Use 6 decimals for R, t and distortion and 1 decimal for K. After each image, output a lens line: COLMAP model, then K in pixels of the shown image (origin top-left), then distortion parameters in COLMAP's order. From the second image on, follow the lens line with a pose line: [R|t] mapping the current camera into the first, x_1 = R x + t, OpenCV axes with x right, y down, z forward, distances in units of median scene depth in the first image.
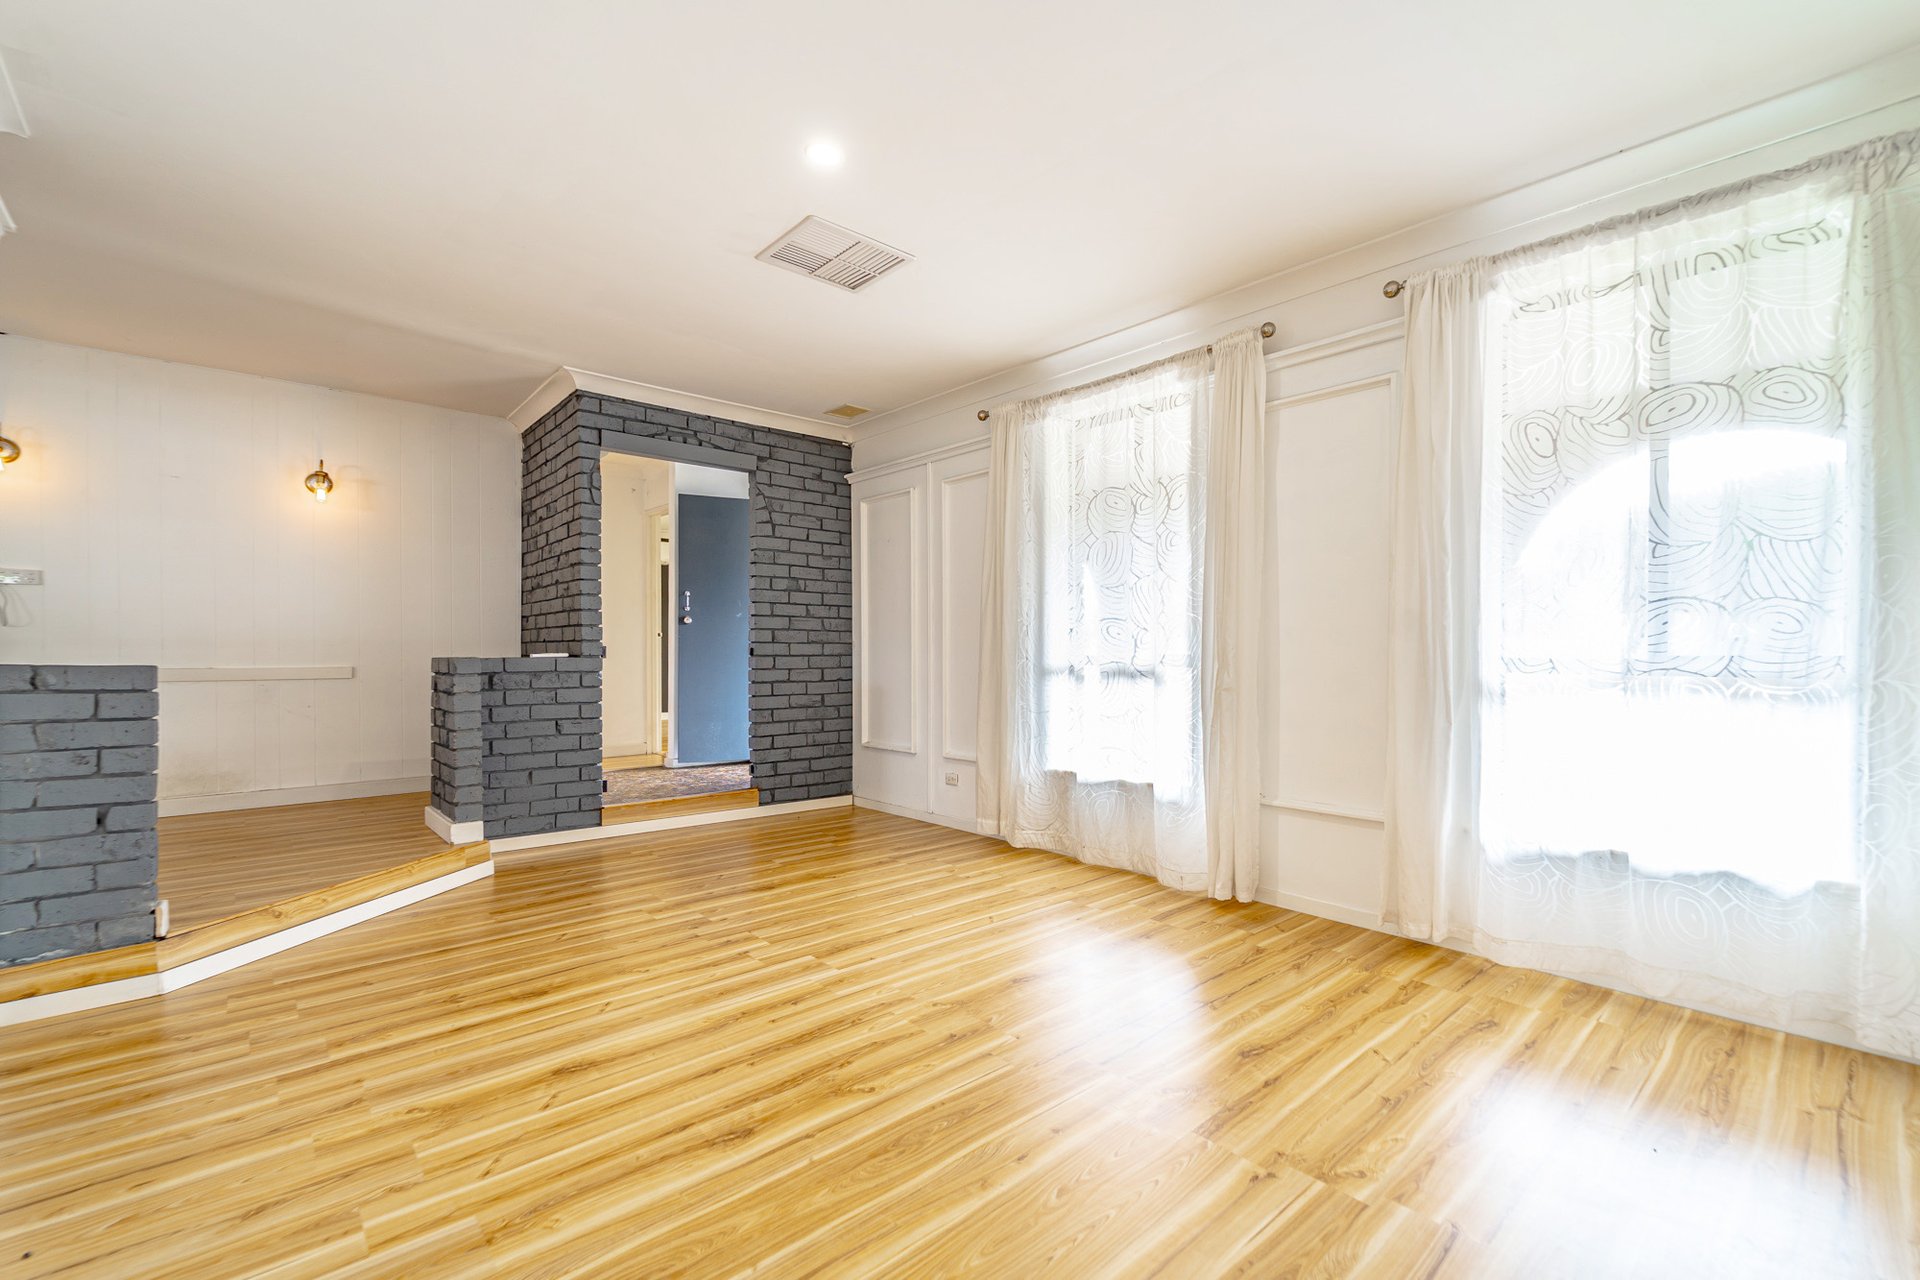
lens RADIAL K [[785.6, 0, 962.5], [0, 785.6, 652.4], [0, 0, 1]] dist [0.000704, 0.000063]
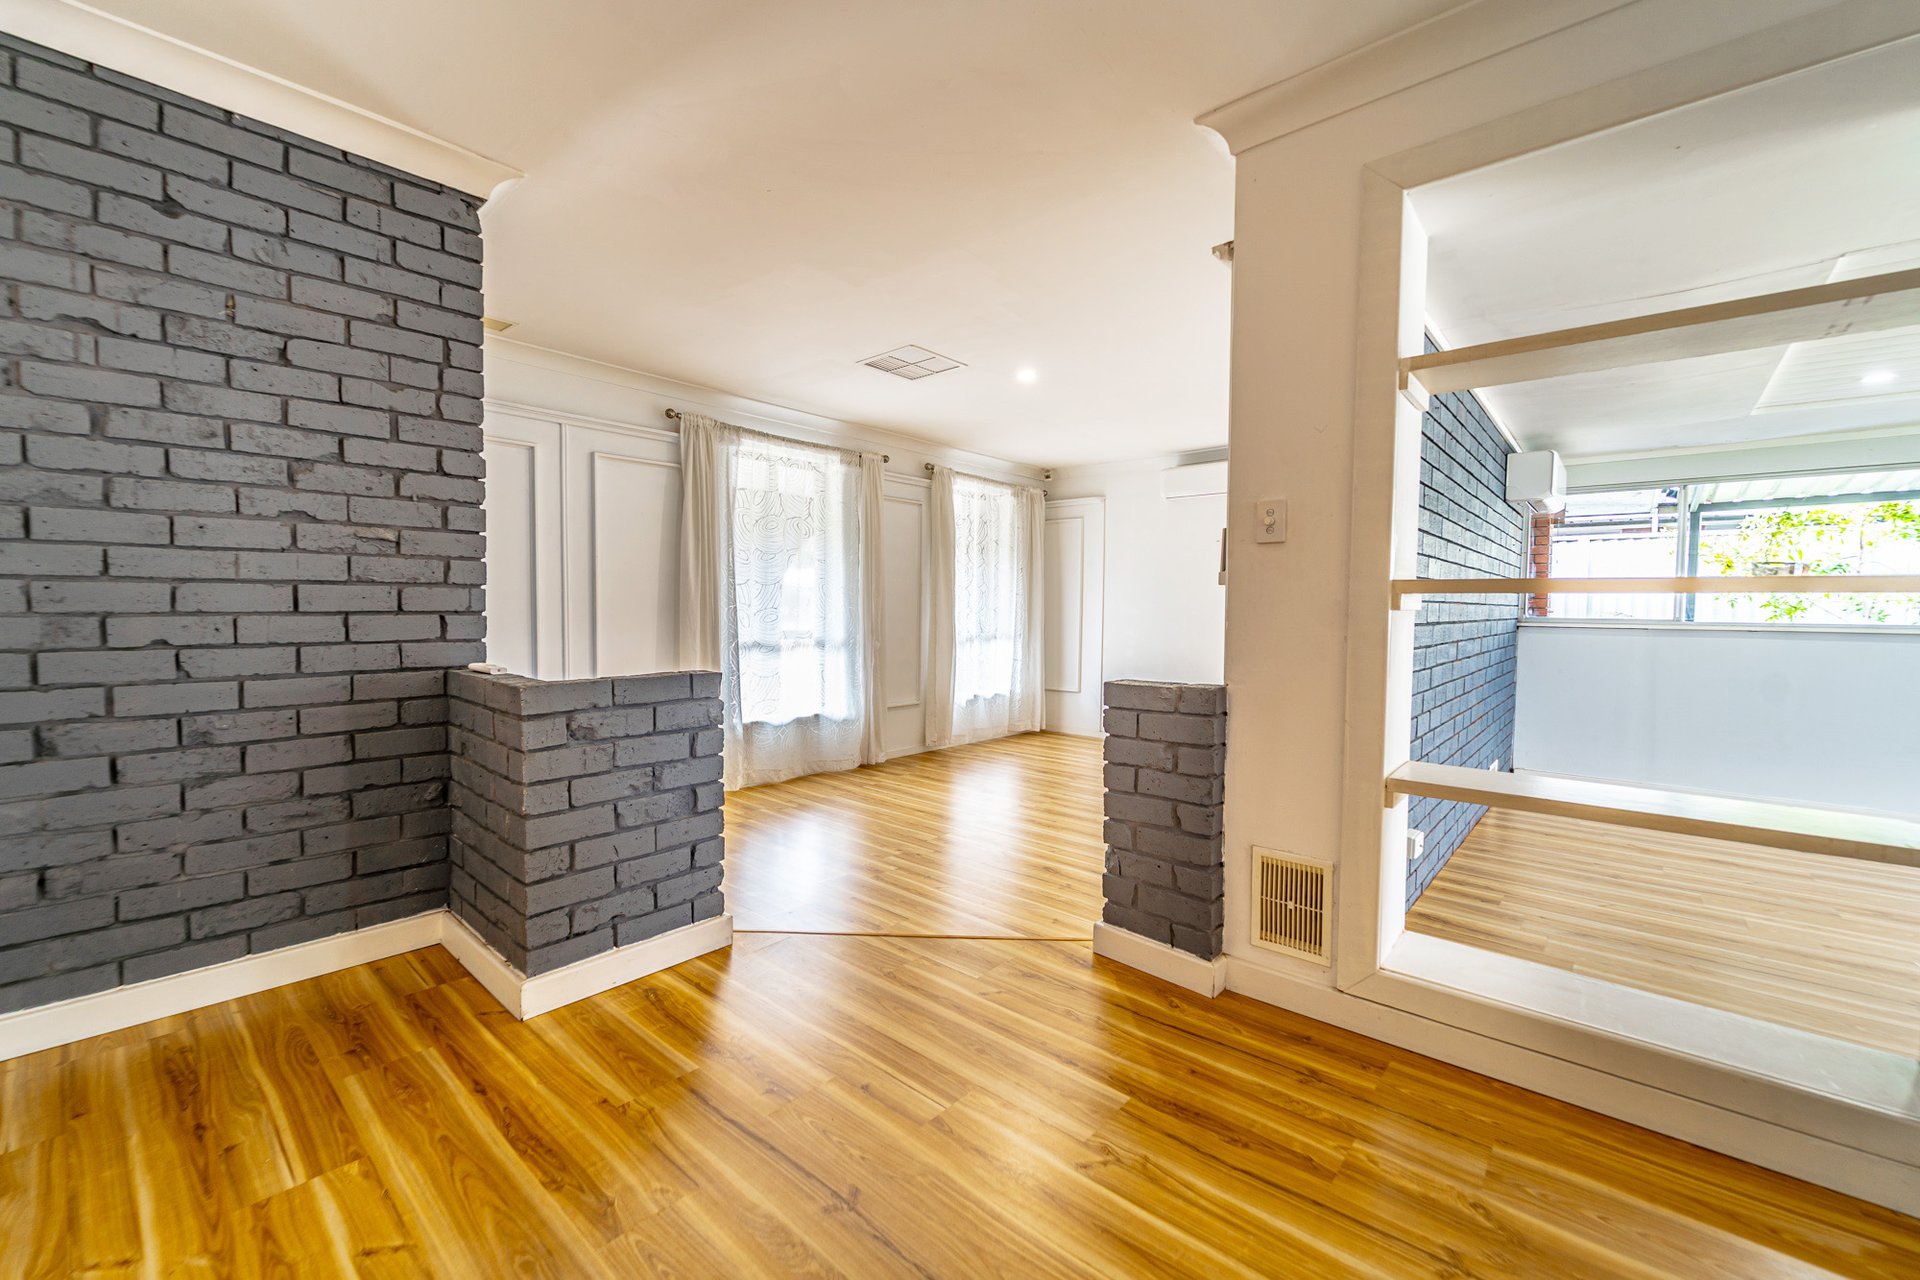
lens RADIAL K [[785.6, 0, 962.5], [0, 785.6, 652.4], [0, 0, 1]] dist [0.000704, 0.000063]
pose [[-0.093370, -0.061905, 0.993705, -1.373629], [-0.010860, 0.998069, 0.061156, -0.057266], [-0.995572, -0.005081, -0.093862, 0.884574]]
